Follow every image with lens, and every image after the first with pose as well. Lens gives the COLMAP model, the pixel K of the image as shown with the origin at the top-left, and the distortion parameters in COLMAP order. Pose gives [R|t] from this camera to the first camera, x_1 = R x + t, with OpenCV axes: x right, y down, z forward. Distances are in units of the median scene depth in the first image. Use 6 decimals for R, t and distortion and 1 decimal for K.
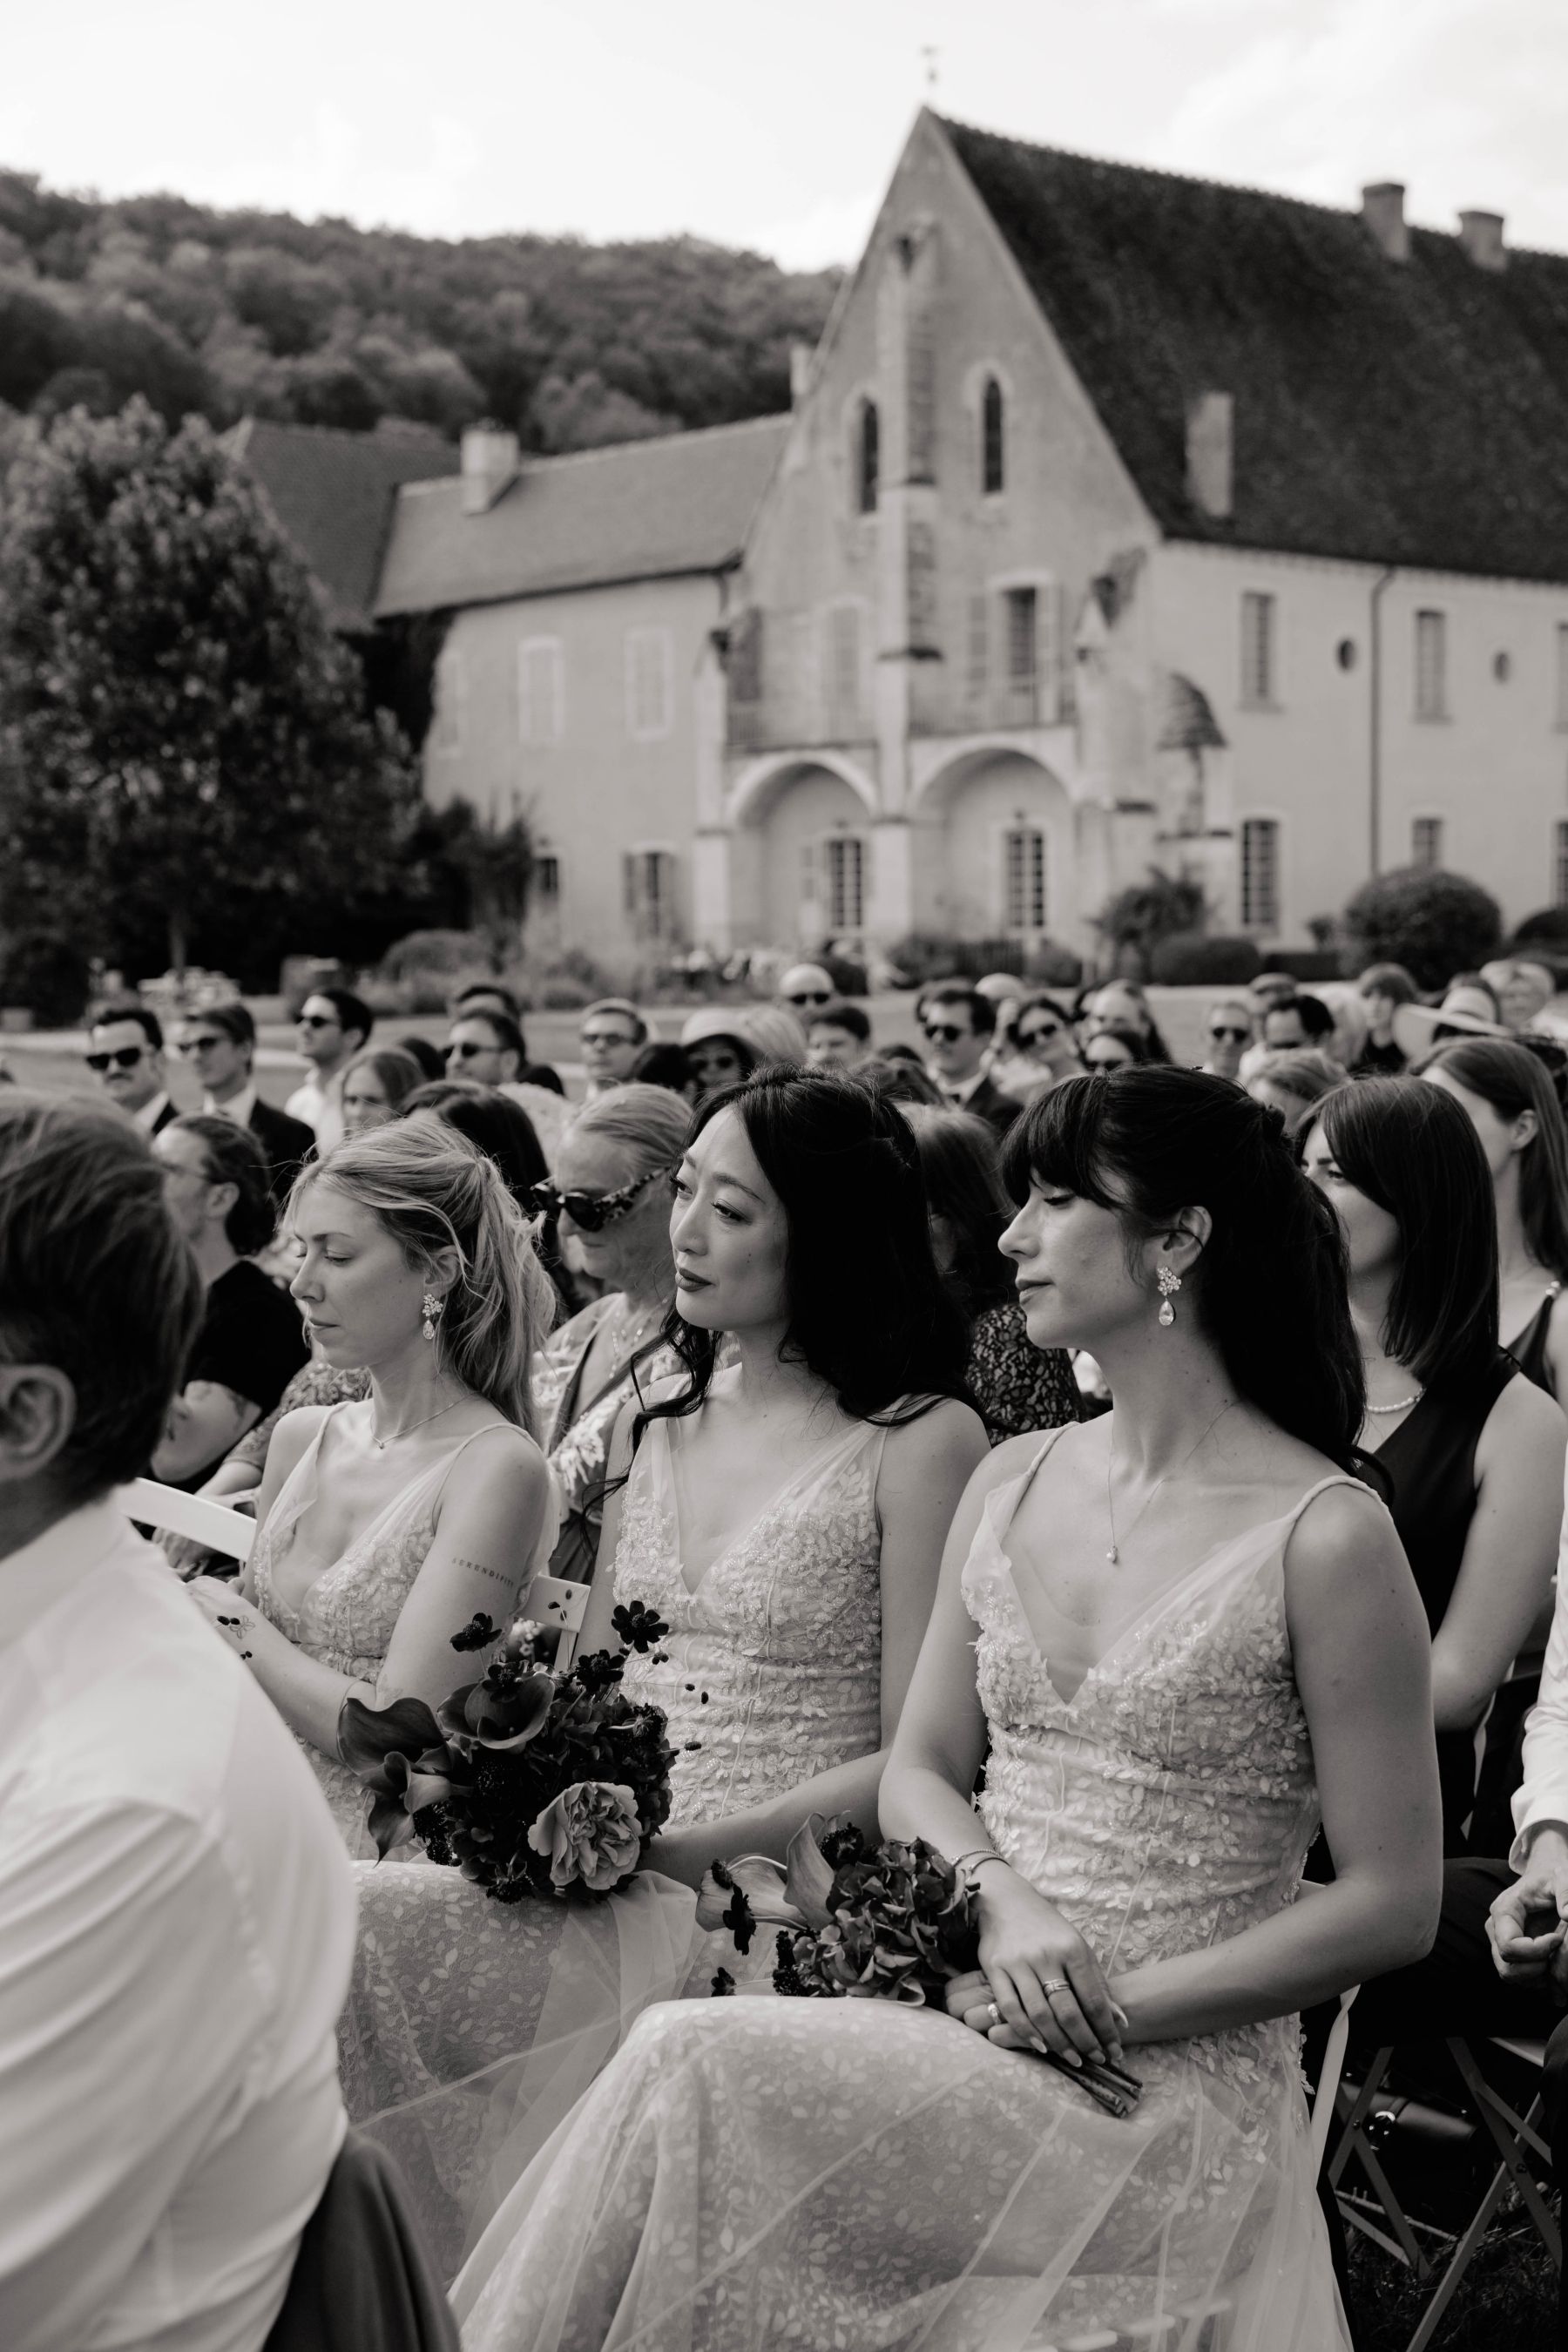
lens RADIAL K [[3411.3, 0, 784.0], [0, 3411.3, 1176.0], [0, 0, 1]] dist [0.031976, 0.047452]
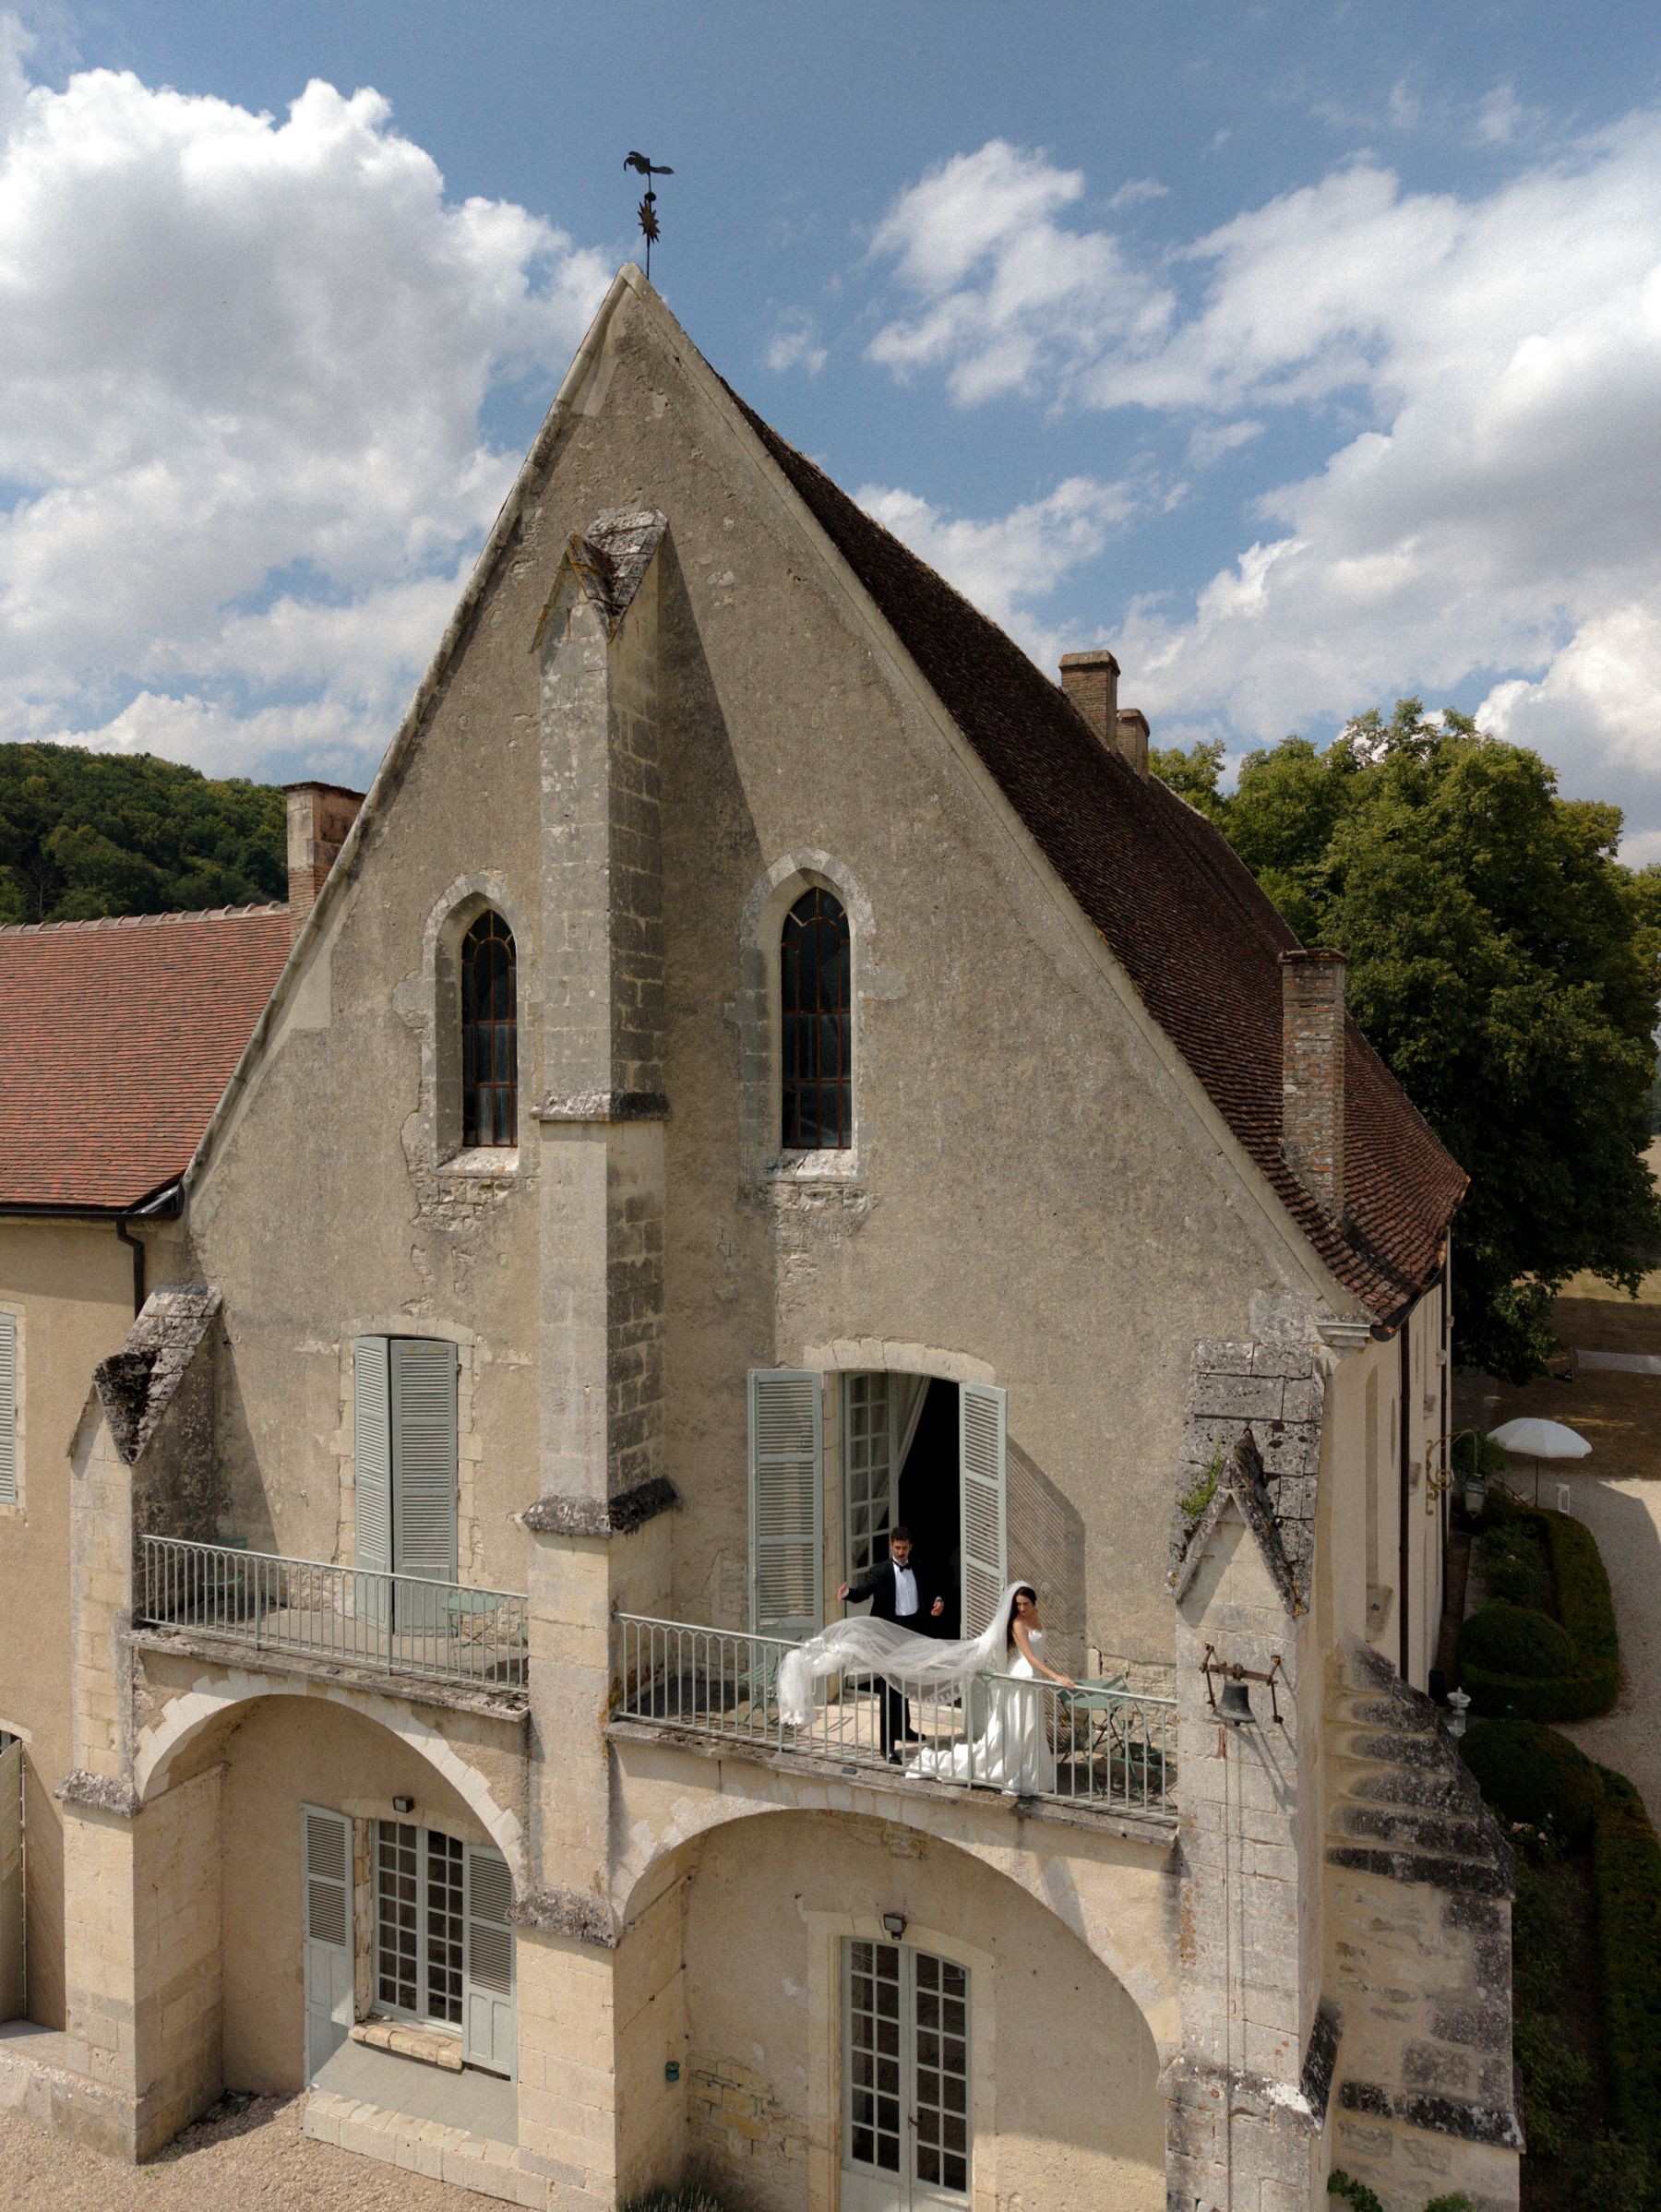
lens RADIAL K [[1501.4, 0, 830.5], [0, 1501.4, 1106.0], [0, 0, 1]] dist [0.010225, -0.000312]
pose [[0.922205, 0.010263, 0.386565, -0.010282], [0.015929, 0.997791, -0.064490, -0.182072], [-0.386373, 0.065631, 0.920005, 0.777418]]
